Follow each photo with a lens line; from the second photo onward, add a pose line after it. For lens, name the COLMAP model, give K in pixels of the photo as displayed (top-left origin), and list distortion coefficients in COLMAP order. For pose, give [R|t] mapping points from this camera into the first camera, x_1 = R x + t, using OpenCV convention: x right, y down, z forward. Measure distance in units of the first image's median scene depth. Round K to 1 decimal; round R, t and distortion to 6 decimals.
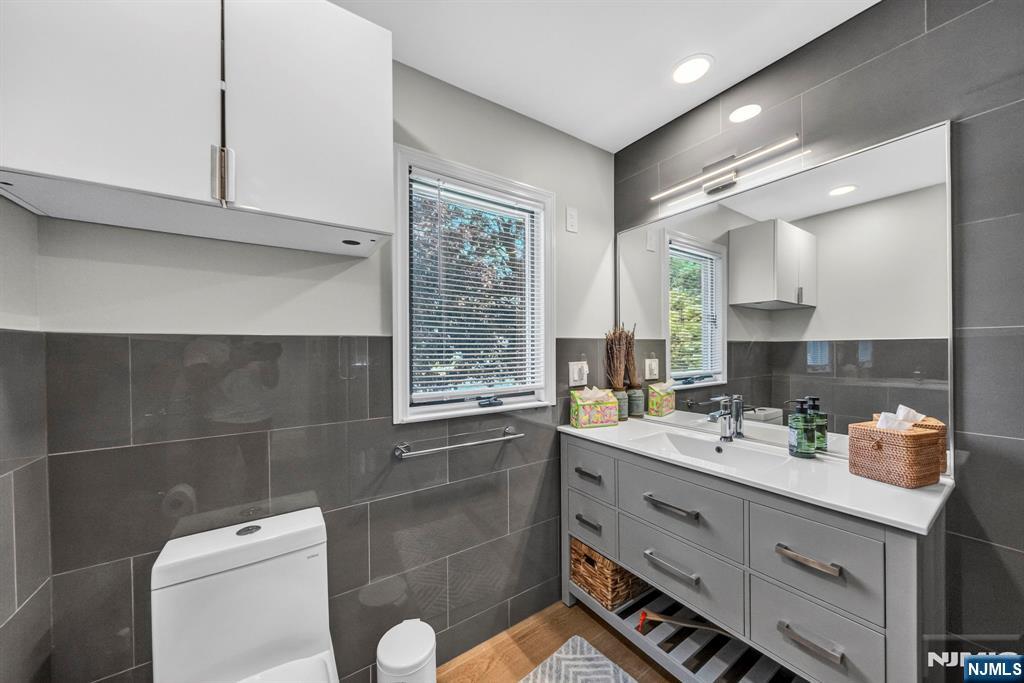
lens RADIAL K [[354.9, 0, 512.0], [0, 354.9, 341.5], [0, 0, 1]] dist [0.000369, 0.000083]
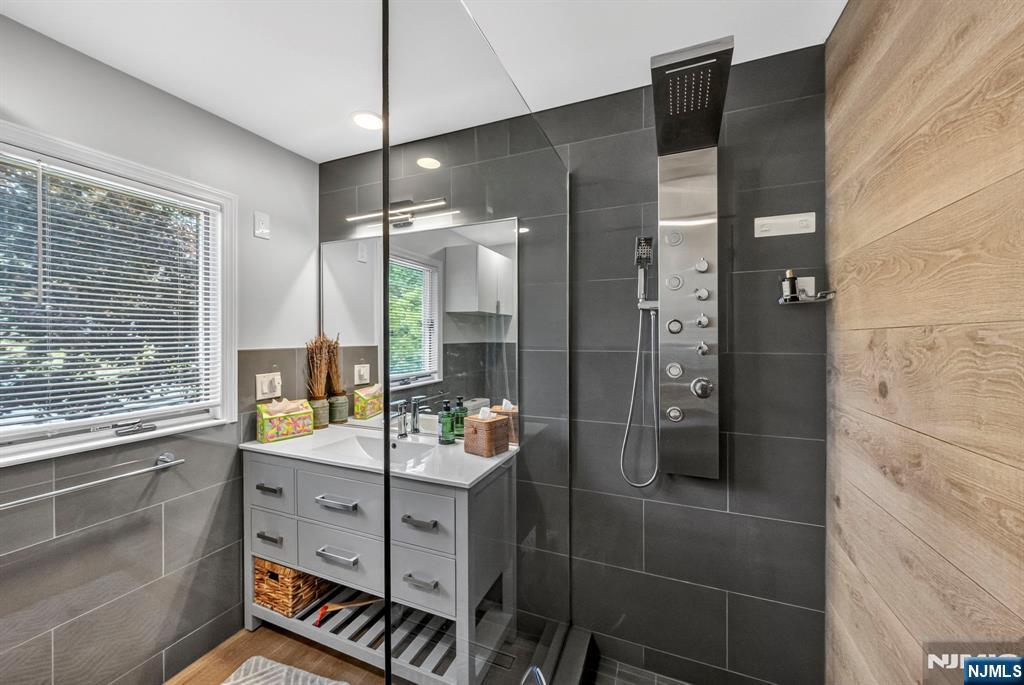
lens RADIAL K [[386.6, 0, 509.2], [0, 386.6, 331.2], [0, 0, 1]] dist [-0.000853, 0.000006]
pose [[0.837820, 0.014102, 0.545765, 0.167143], [-0.017075, 0.999854, 0.000377, -0.072899], [-0.545680, -0.009635, 0.837938, -0.246123]]
